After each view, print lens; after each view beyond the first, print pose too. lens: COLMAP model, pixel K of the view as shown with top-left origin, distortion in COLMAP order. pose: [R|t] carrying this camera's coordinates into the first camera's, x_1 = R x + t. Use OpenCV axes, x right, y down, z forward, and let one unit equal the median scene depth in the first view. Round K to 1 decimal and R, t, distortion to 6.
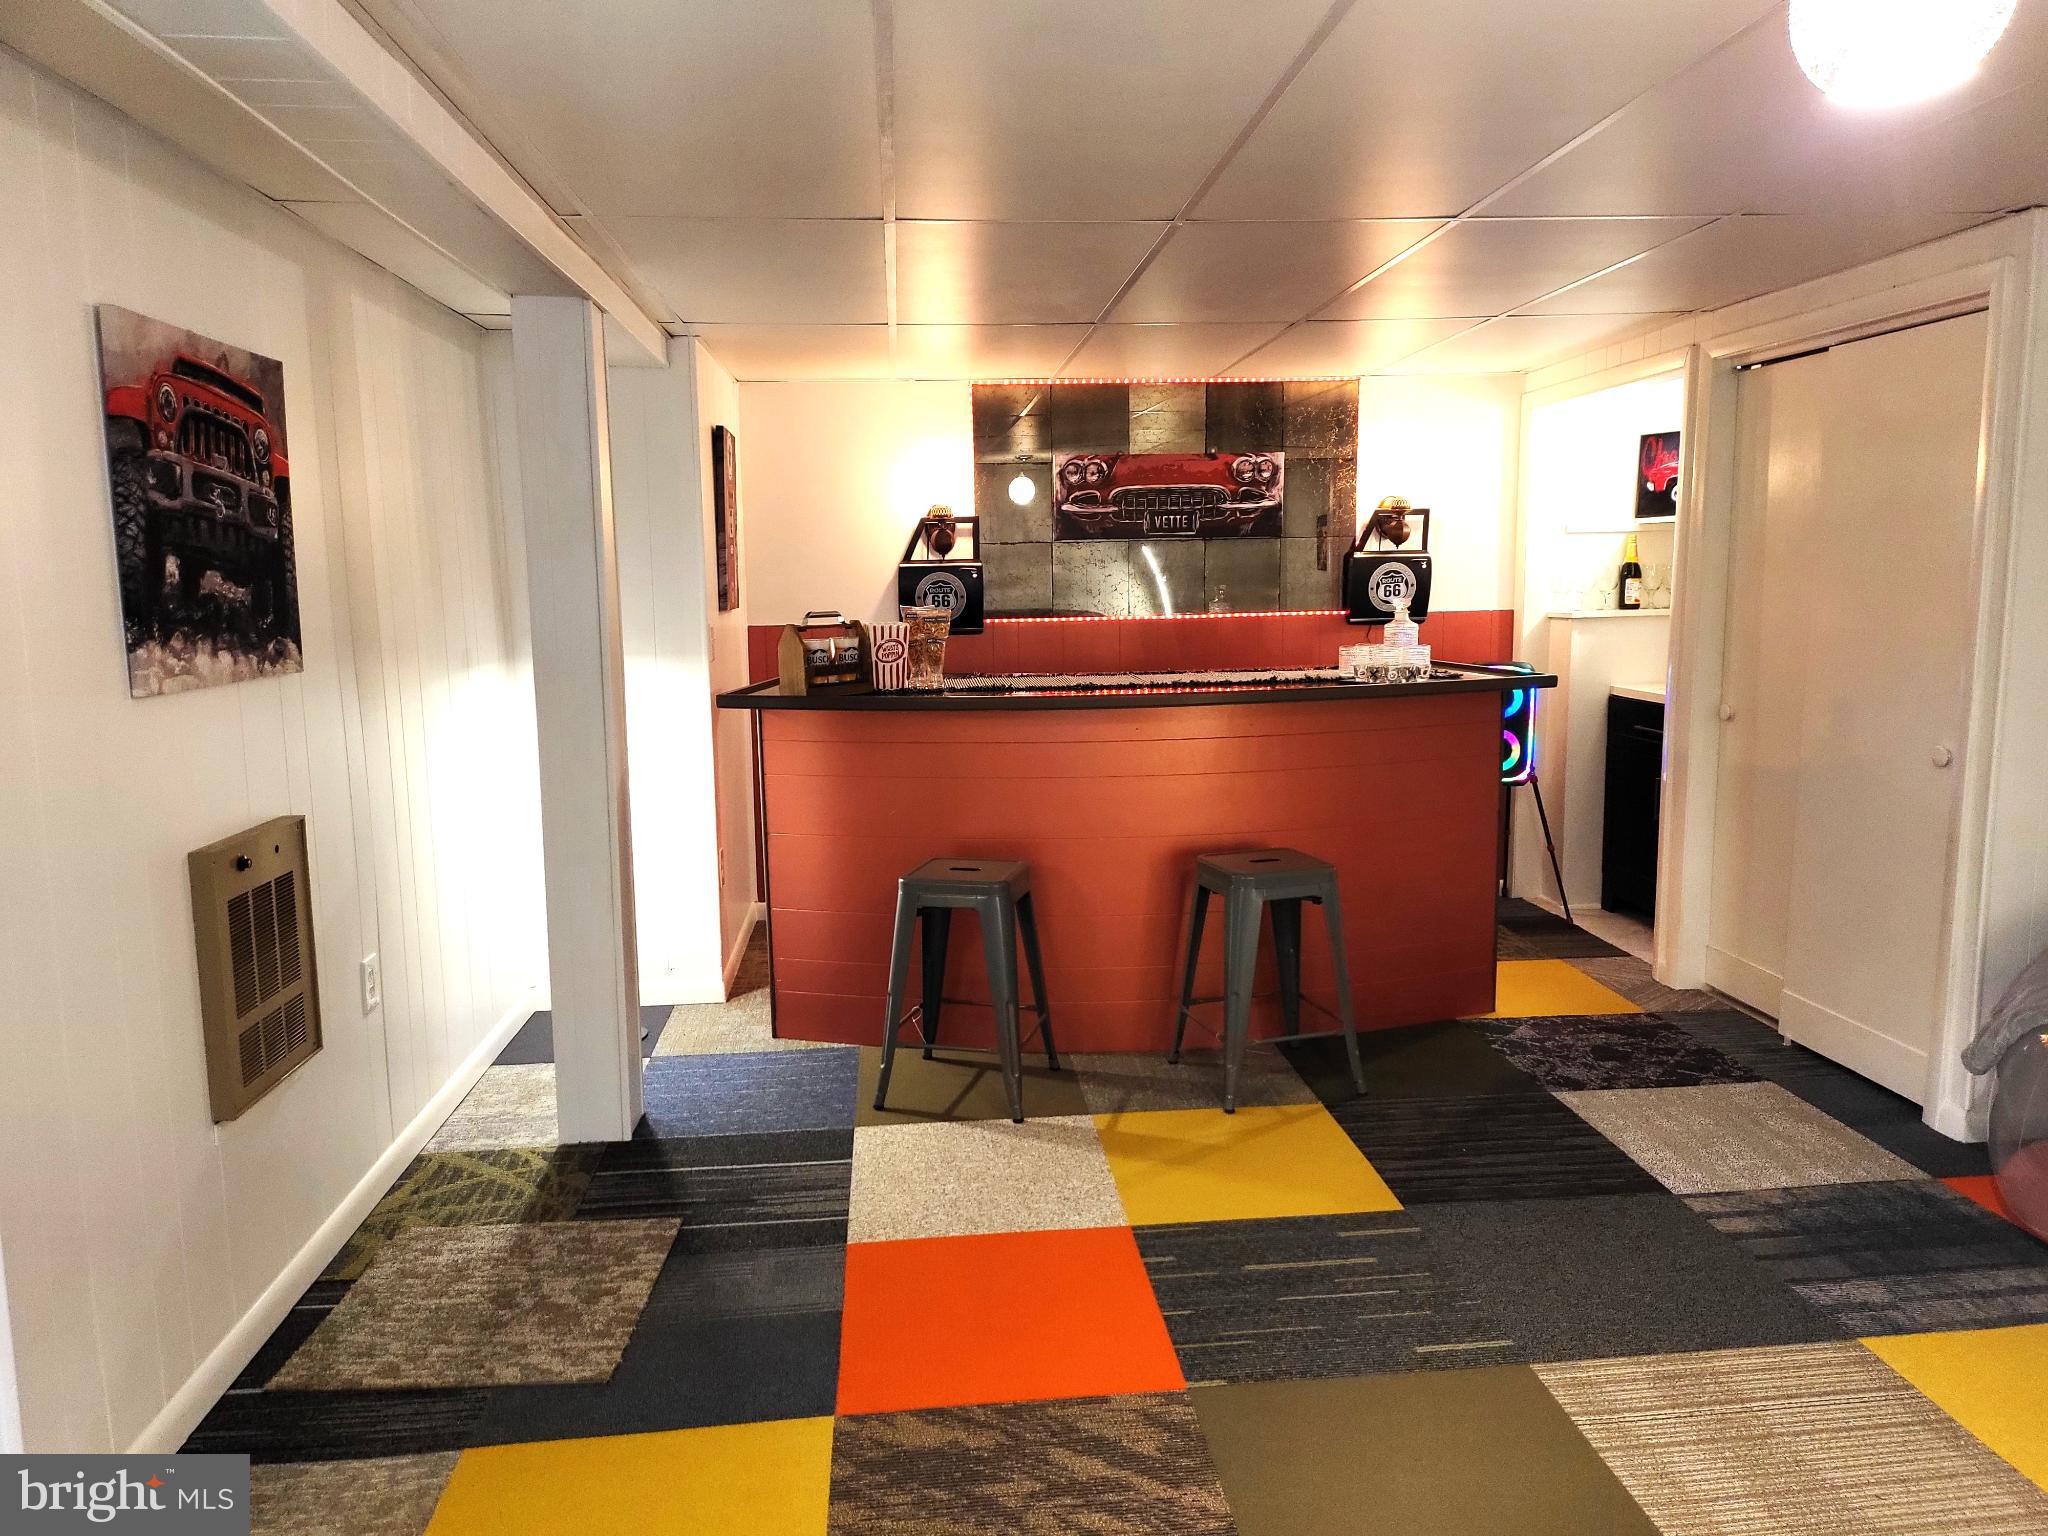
lens RADIAL K [[1403.9, 0, 1016.8], [0, 1403.9, 763.9], [0, 0, 1]] dist [0.044651, -0.035805]
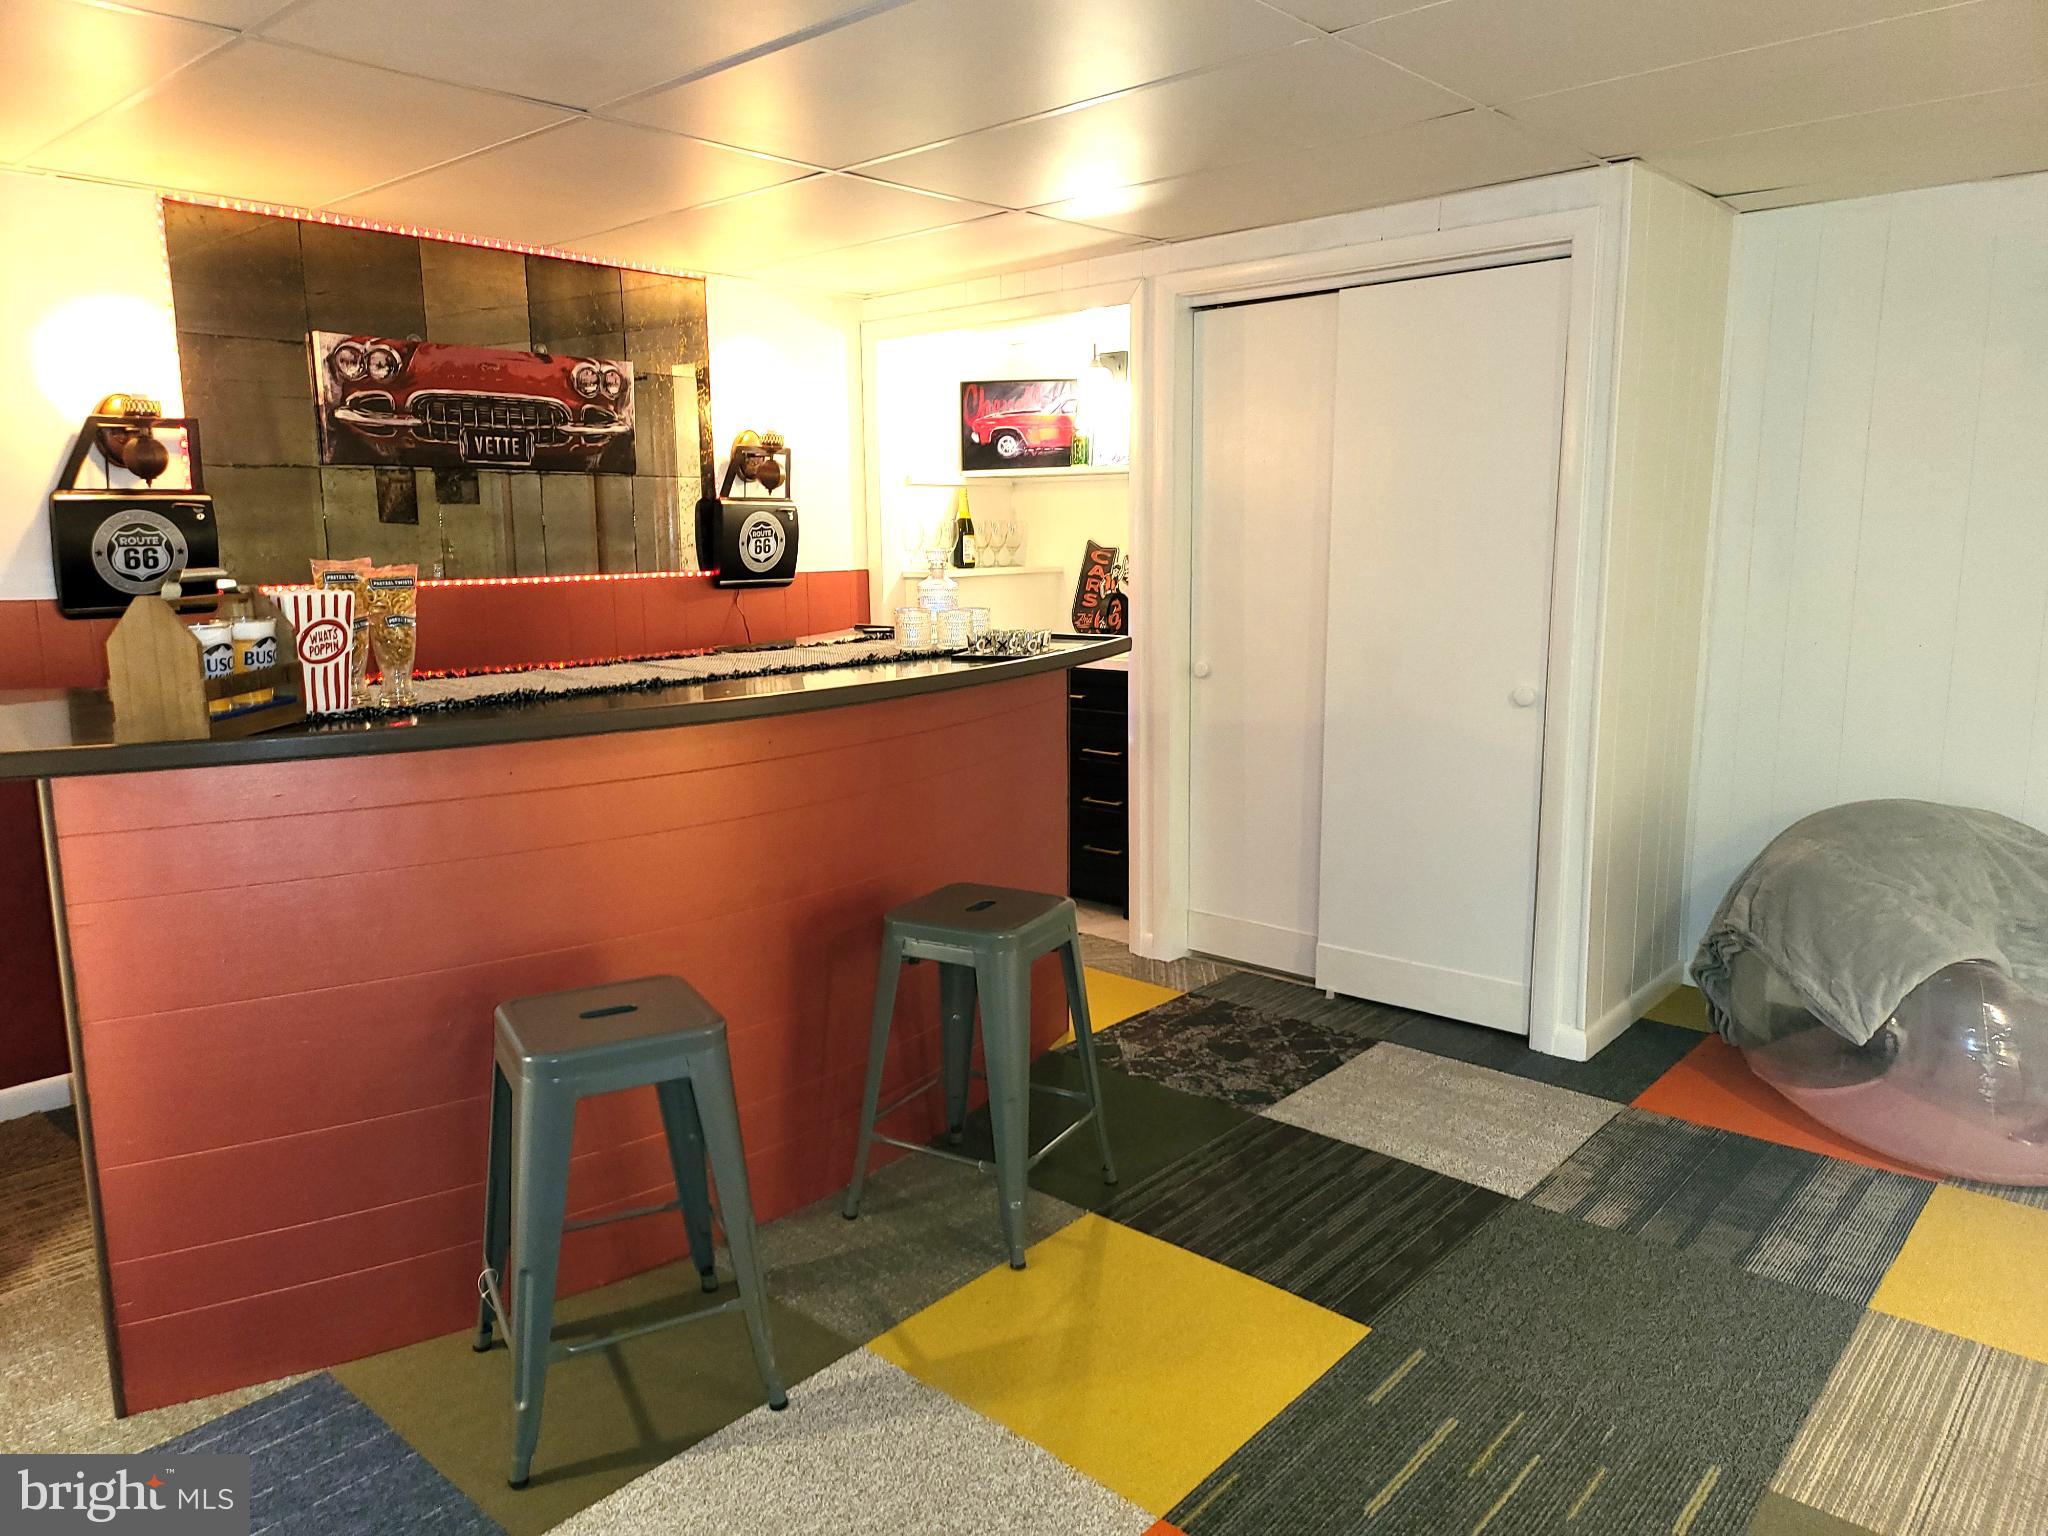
lens RADIAL K [[1403.9, 0, 1024.8], [0, 1403.9, 769.9], [0, 0, 1]] dist [0.044651, -0.035805]
pose [[0.729526, -0.105745, 0.675729, -0.204681], [0.090000, 0.994227, 0.058423, -0.029741], [-0.678005, 0.018195, 0.734832, 0.319209]]
